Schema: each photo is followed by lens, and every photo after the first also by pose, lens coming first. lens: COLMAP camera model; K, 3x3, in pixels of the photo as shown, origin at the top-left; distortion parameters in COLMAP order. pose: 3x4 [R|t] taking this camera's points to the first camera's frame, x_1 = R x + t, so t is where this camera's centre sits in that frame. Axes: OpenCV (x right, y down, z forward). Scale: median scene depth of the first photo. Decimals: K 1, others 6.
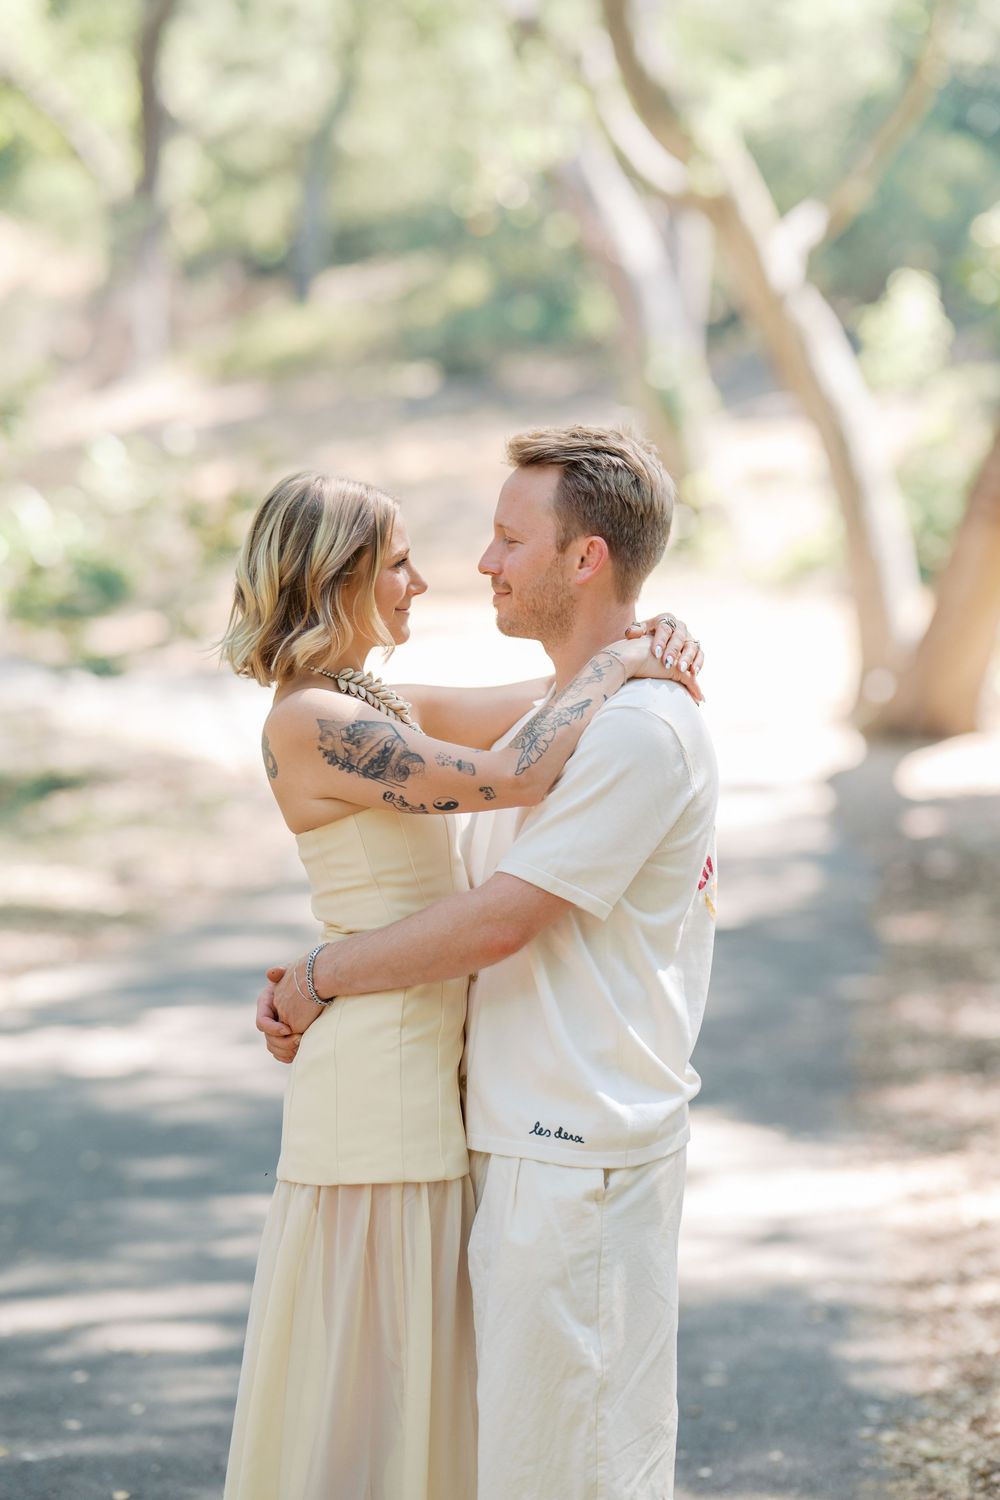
lens RADIAL K [[3633.6, 0, 500.0], [0, 3633.6, 750.0], [0, 0, 1]] dist [0.018979, -0.383530]
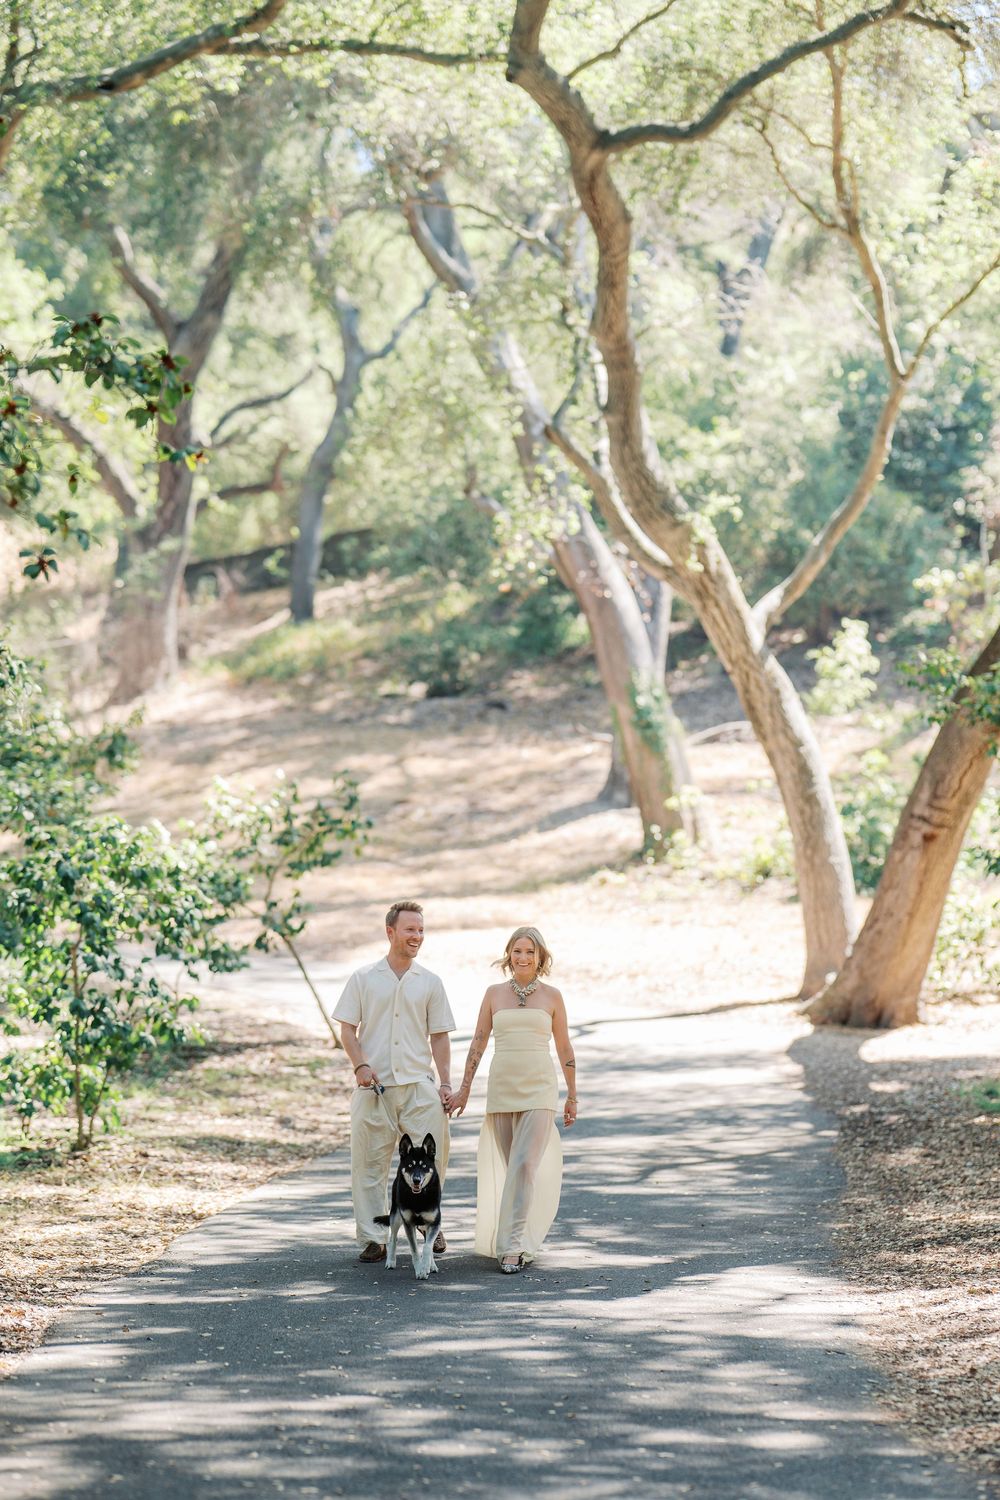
lens RADIAL K [[3633.6, 0, 500.0], [0, 3633.6, 750.0], [0, 0, 1]] dist [0.018979, -0.383530]
pose [[0.999747, 0.011500, 0.019350, -0.022016], [-0.010094, 0.997407, -0.071250, -0.003187], [-0.020119, 0.071037, 0.997271, -0.156697]]
